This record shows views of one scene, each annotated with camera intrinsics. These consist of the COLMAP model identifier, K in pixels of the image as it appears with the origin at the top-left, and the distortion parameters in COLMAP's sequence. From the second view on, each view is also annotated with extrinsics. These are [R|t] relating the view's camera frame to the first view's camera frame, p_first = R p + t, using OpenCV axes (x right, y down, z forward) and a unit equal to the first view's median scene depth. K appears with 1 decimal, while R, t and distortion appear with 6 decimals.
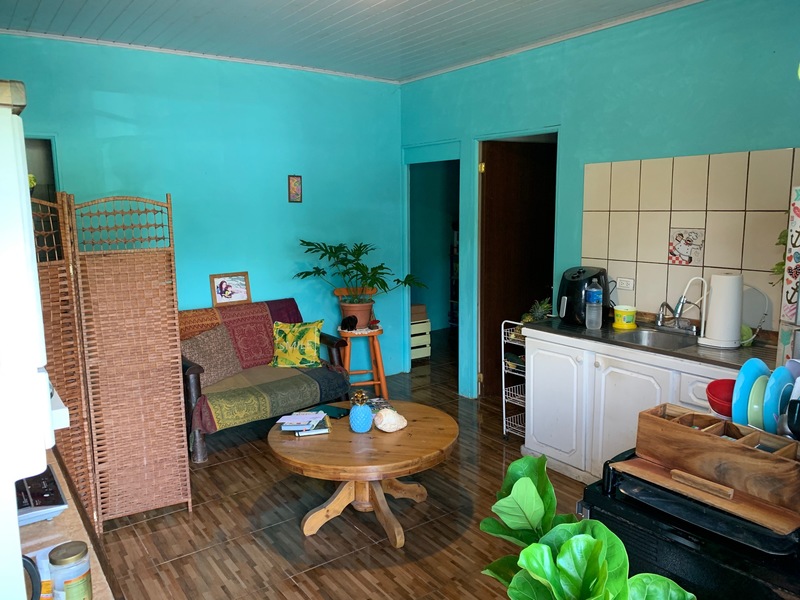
lens RADIAL K [[616.5, 0, 401.2], [0, 616.5, 300.7], [0, 0, 1]] dist [0.013847, -0.004205]
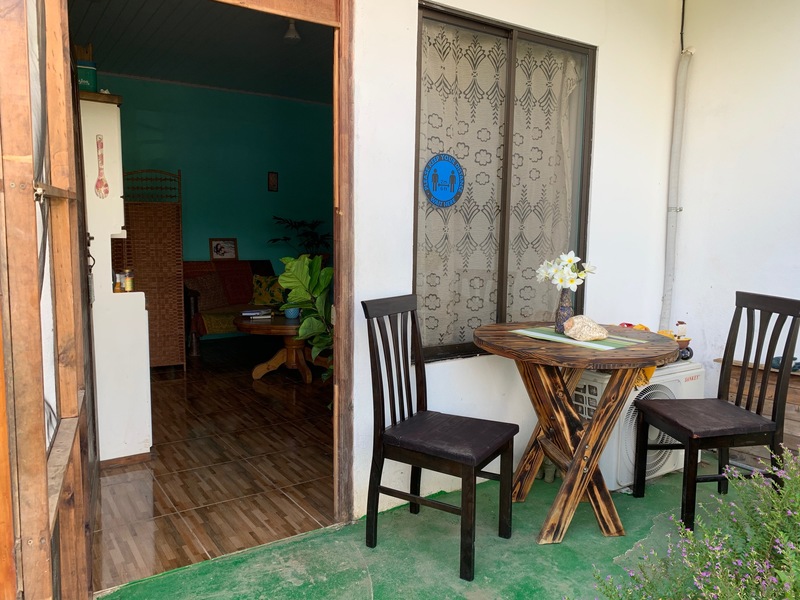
lens RADIAL K [[616.5, 0, 399.0], [0, 616.5, 299.0], [0, 0, 1]] dist [0.013847, -0.004205]
pose [[0.999053, 0.024233, -0.036130, 0.182735], [-0.026117, 0.998274, -0.052607, 0.161343], [0.034792, 0.053500, 0.997962, -0.400320]]
